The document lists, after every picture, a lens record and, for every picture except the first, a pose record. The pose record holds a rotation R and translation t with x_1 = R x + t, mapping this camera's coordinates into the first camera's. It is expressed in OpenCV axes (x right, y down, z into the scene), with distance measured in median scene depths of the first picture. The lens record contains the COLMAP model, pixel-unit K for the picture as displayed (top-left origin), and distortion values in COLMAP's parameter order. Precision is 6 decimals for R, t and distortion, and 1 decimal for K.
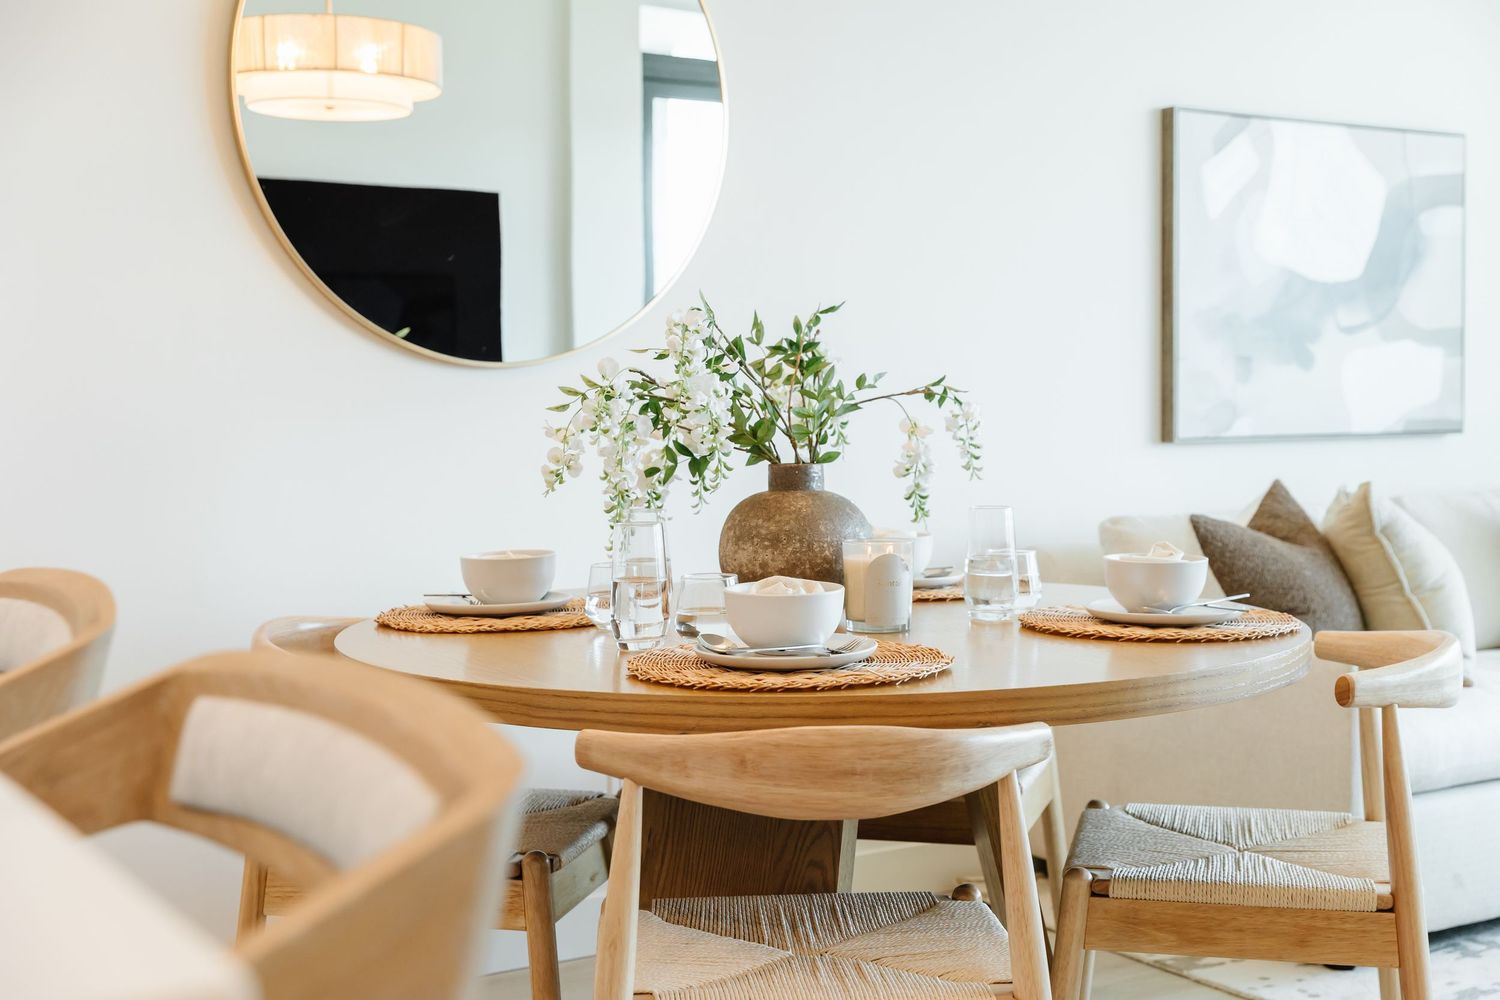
lens RADIAL K [[1962.5, 0, 750.0], [0, 1962.5, 500.0], [0, 0, 1]] dist [-0.005964, -0.019280]
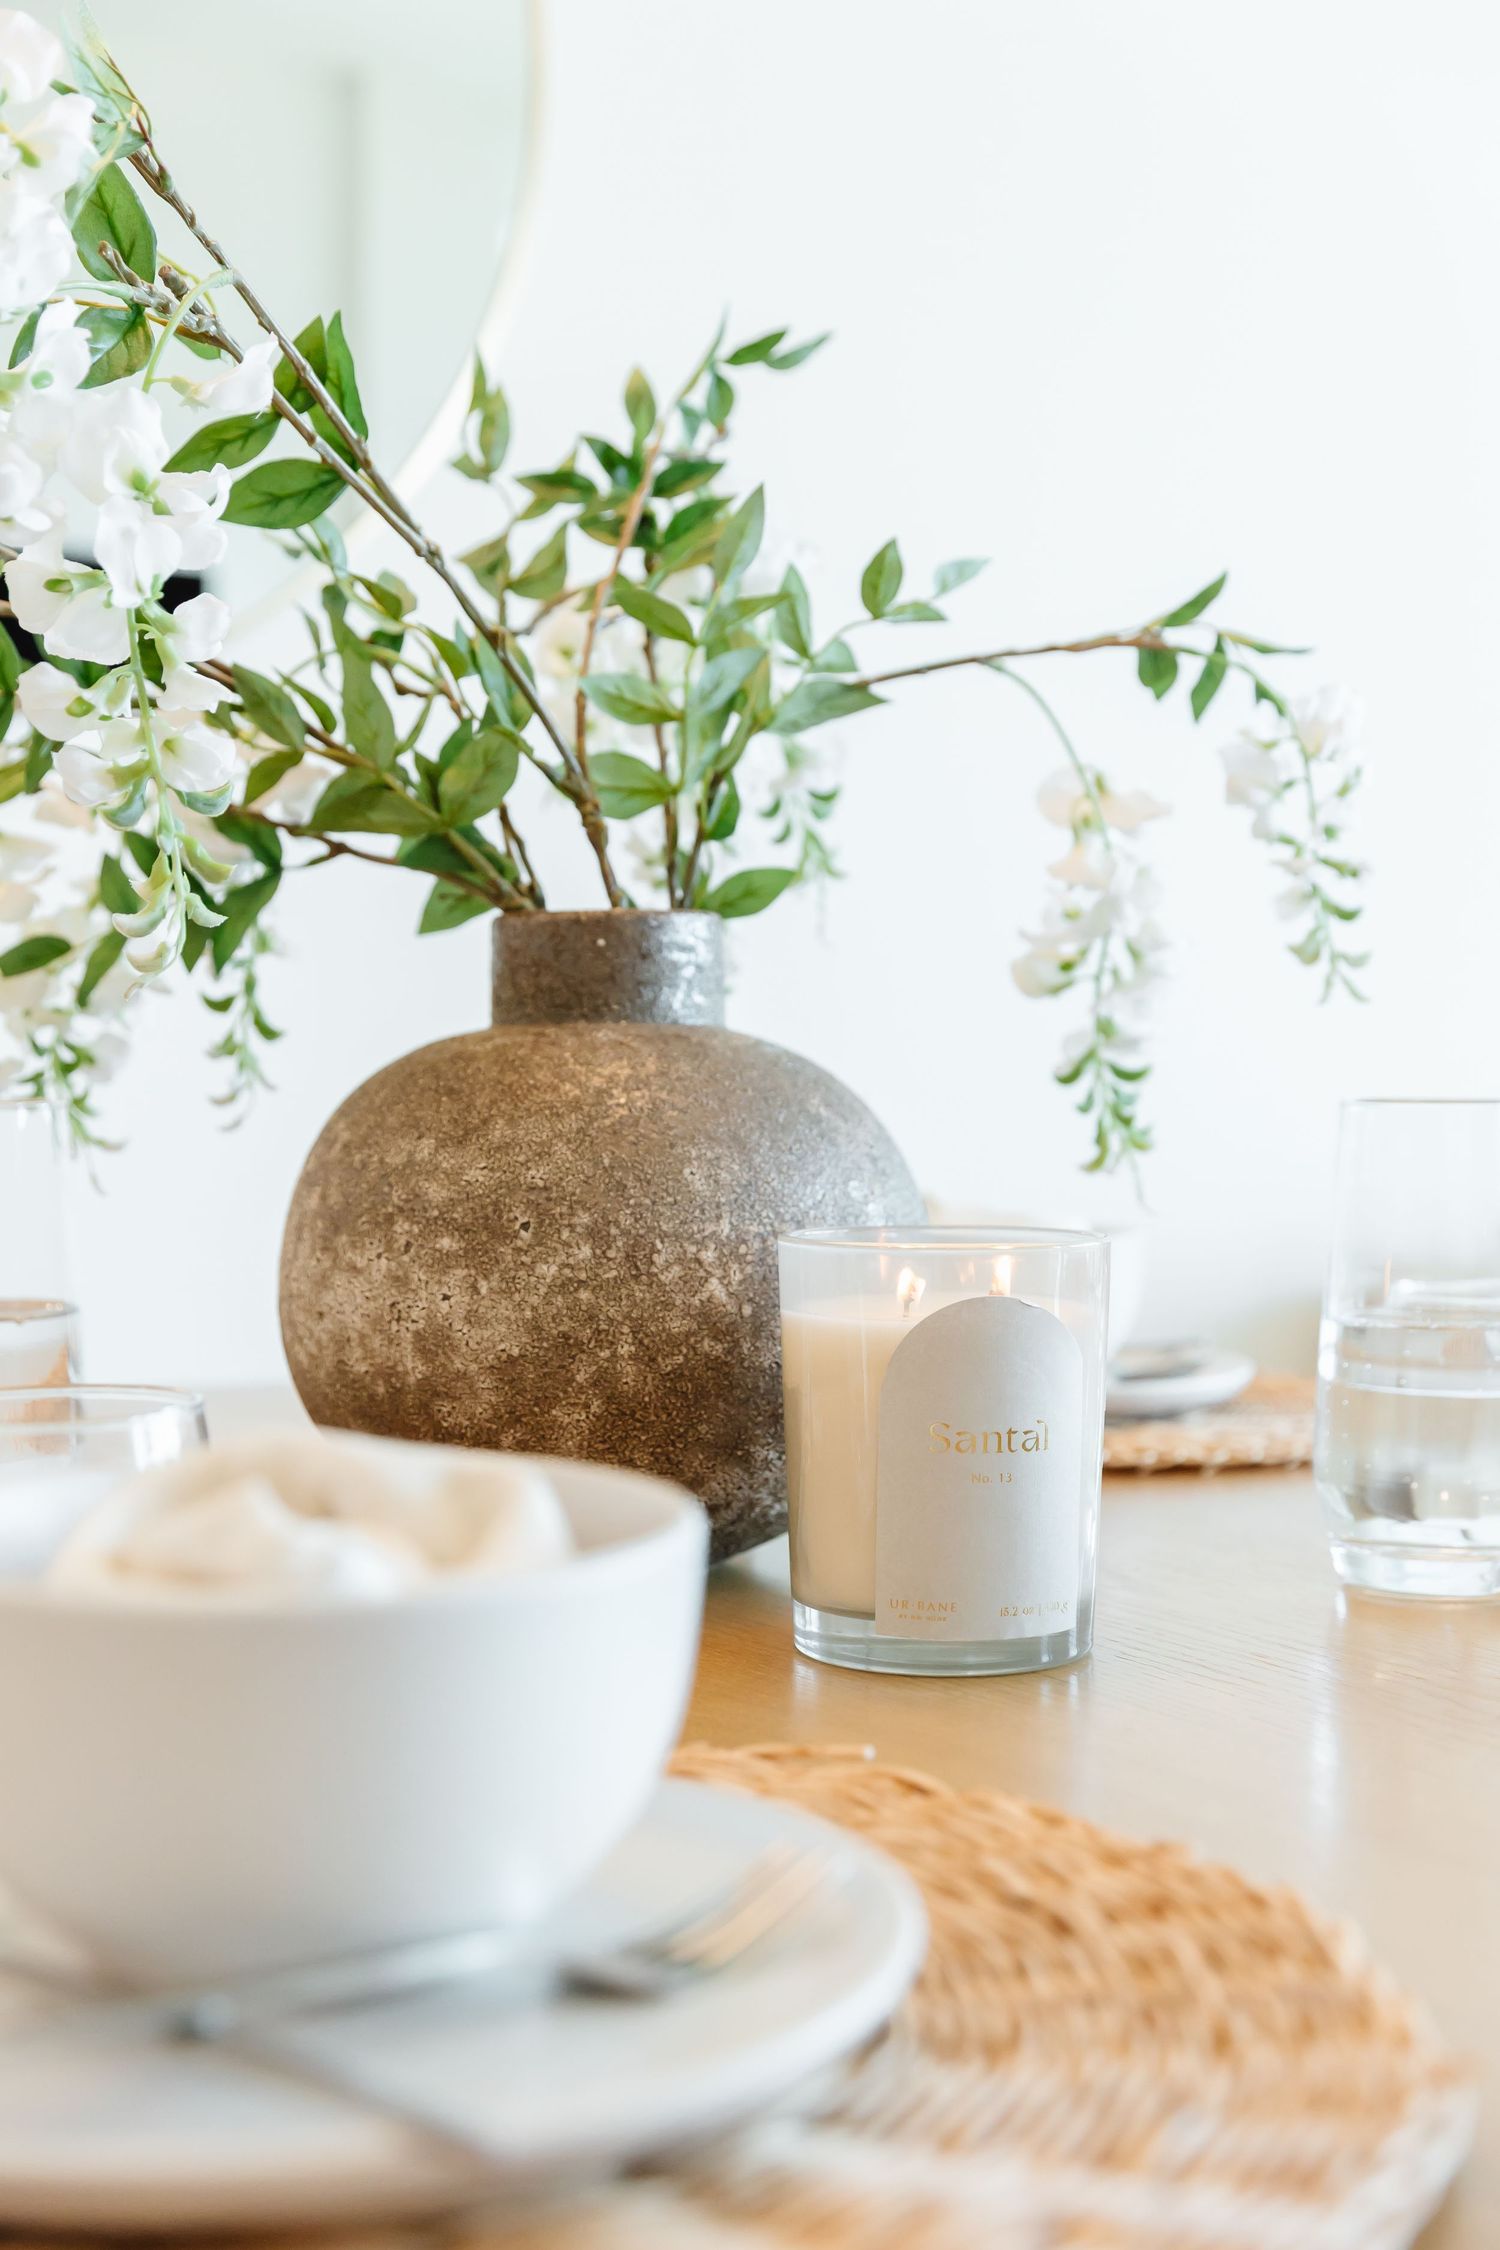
lens RADIAL K [[3142.1, 0, 750.0], [0, 3142.1, 1125.0], [0, 0, 1]] dist [-0.009480, -0.004639]
pose [[0.999935, 0.009565, -0.006249, 0.042936], [-0.009729, 0.999593, -0.026818, 0.016904], [0.005990, 0.026877, 0.999621, 0.608202]]
